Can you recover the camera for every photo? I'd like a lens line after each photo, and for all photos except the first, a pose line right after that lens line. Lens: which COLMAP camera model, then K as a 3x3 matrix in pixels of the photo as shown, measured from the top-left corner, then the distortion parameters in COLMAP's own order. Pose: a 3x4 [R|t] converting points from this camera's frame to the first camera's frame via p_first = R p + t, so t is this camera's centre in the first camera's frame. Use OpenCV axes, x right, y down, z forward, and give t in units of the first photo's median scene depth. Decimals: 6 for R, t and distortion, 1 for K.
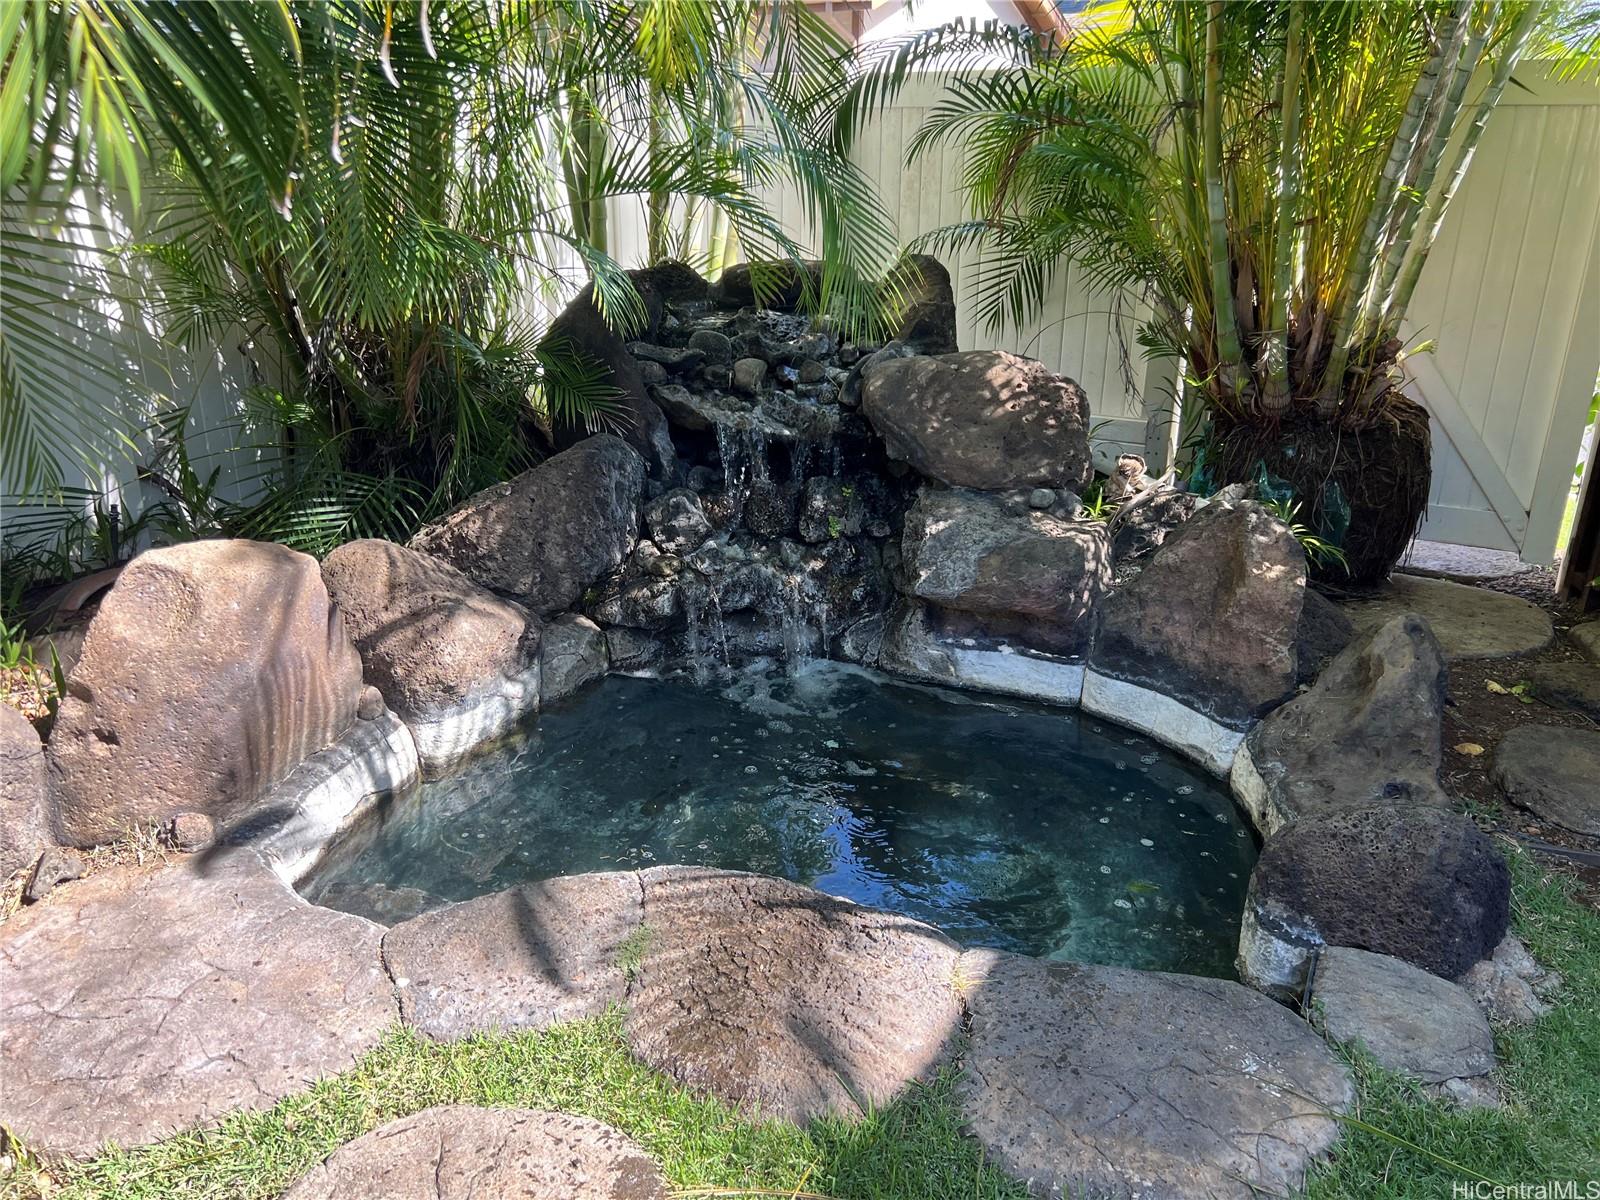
lens RADIAL K [[1278.4, 0, 800.0], [0, 1278.4, 600.0], [0, 0, 1]] dist [0.046770, -0.002334]
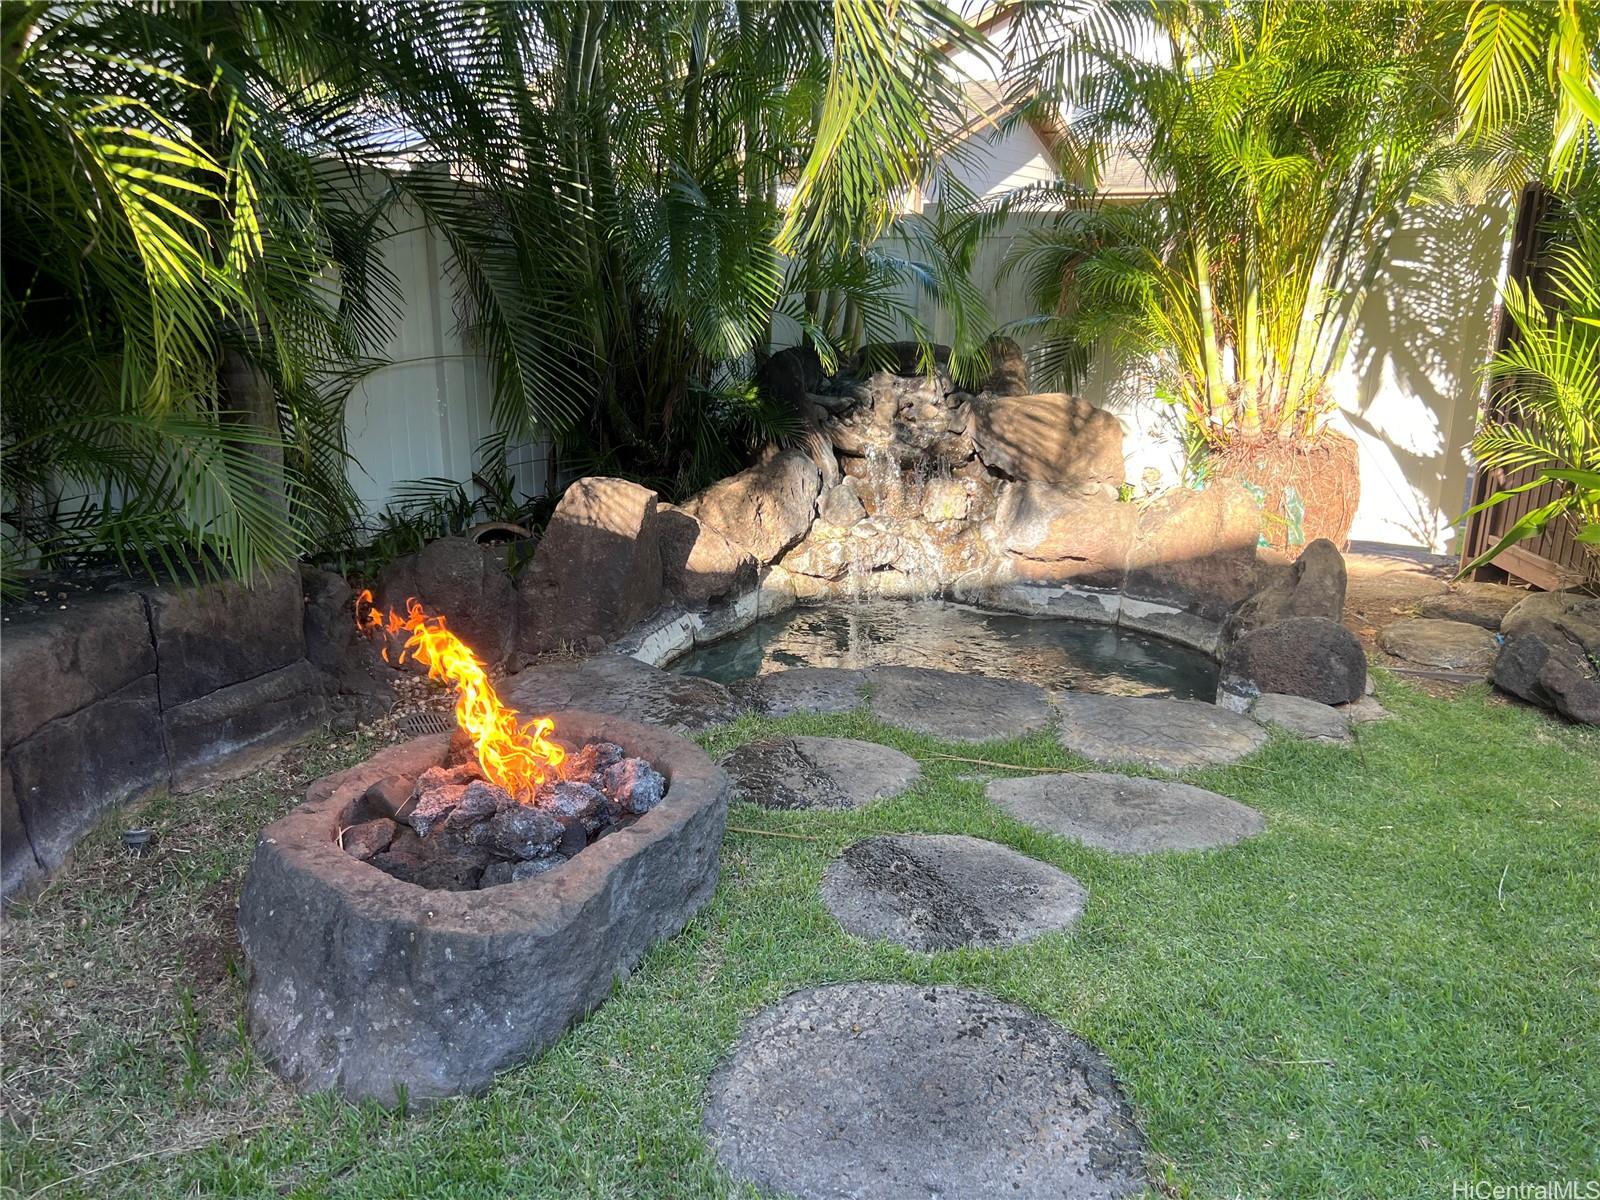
lens RADIAL K [[1278.4, 0, 800.0], [0, 1278.4, 600.0], [0, 0, 1]] dist [0.046770, -0.002334]
pose [[0.999641, 0.008459, -0.025412, -0.121716], [-0.010895, 0.995195, -0.097303, 0.220151], [0.024467, 0.097545, 0.994930, -0.530774]]
